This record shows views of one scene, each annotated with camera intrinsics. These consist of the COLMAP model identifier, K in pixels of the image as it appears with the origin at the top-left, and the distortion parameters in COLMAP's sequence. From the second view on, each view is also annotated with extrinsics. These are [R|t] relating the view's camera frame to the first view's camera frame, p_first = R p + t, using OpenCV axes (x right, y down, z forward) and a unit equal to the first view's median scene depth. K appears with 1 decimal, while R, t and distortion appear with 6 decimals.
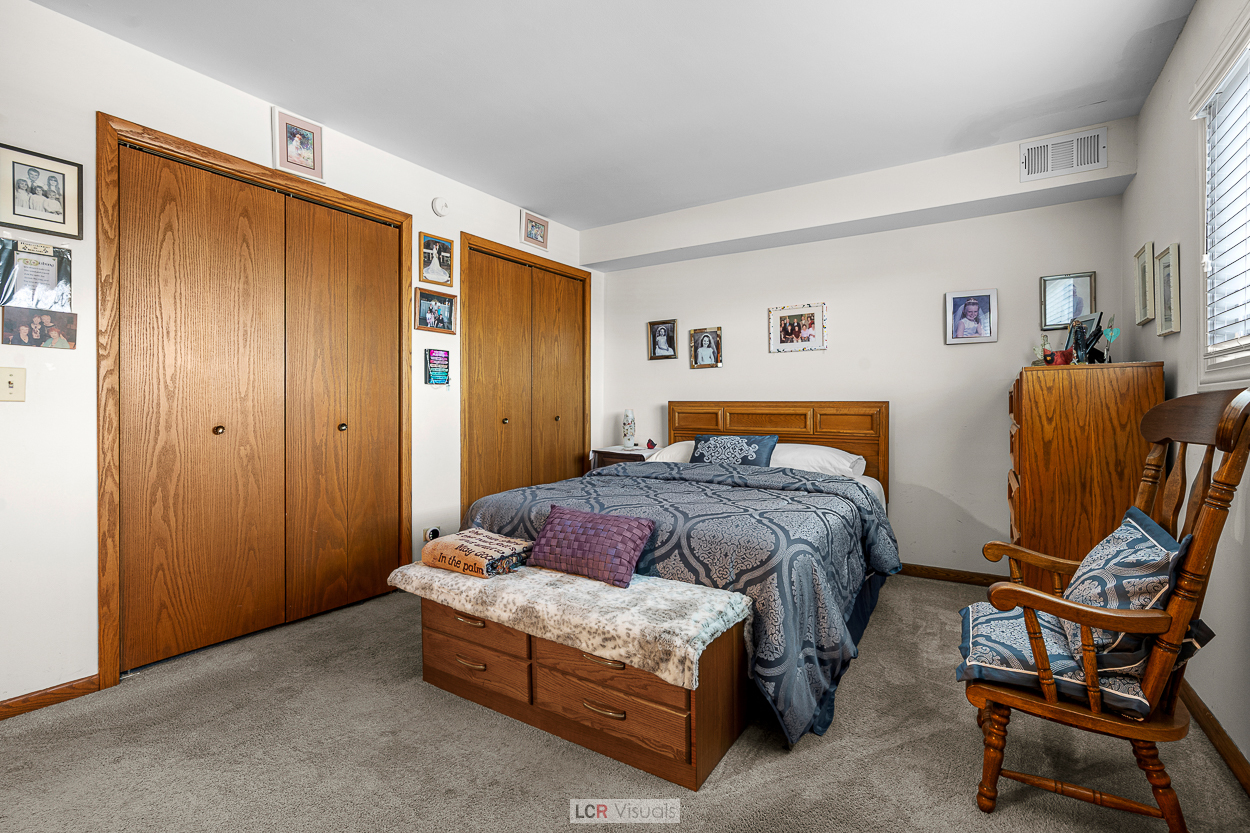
lens RADIAL K [[569.3, 0, 625.2], [0, 569.3, 406.9], [0, 0, 1]] dist [-0.004604, -0.000421]
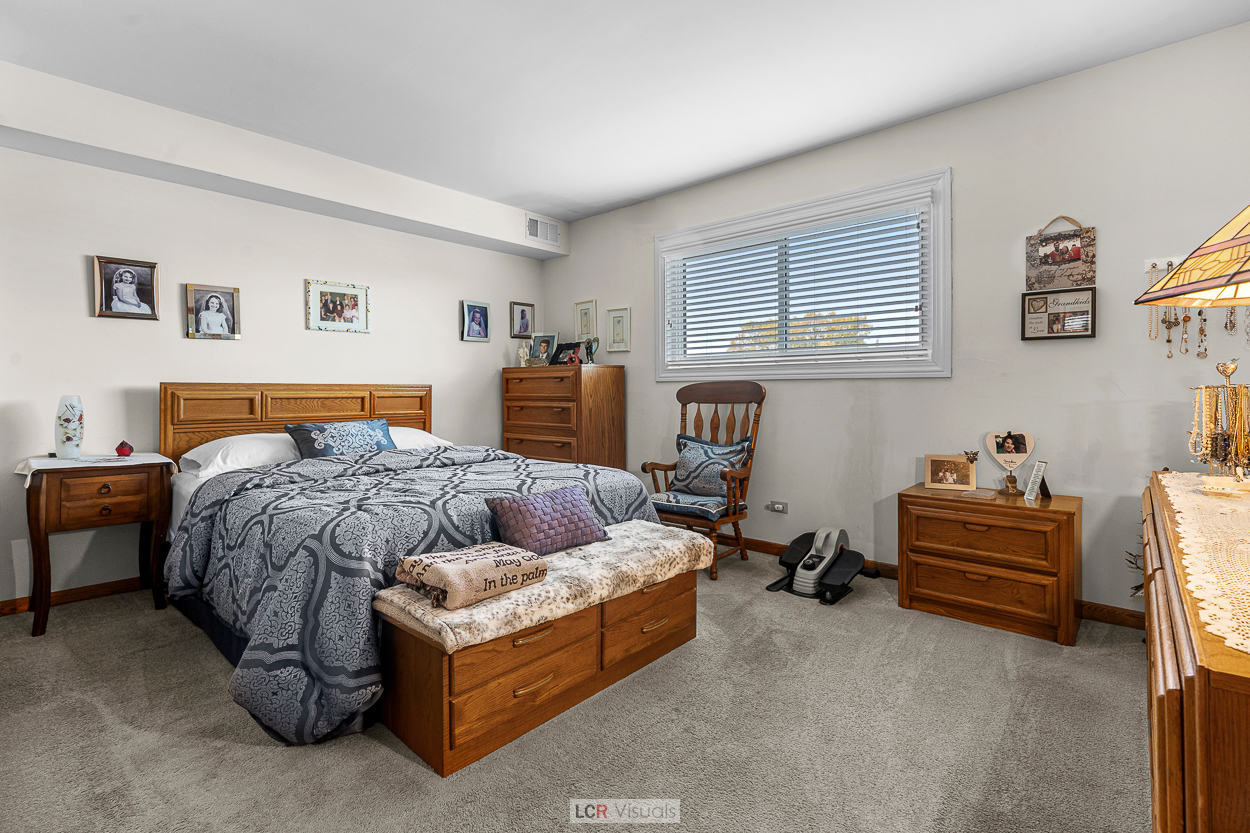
lens RADIAL K [[569.3, 0, 643.7], [0, 569.3, 389.3], [0, 0, 1]] dist [-0.004604, -0.000421]
pose [[0.145776, -0.003387, 0.989312, -0.563022], [0.005654, 0.999981, 0.002590, -0.000803], [-0.989301, 0.005216, 0.145793, 0.359849]]
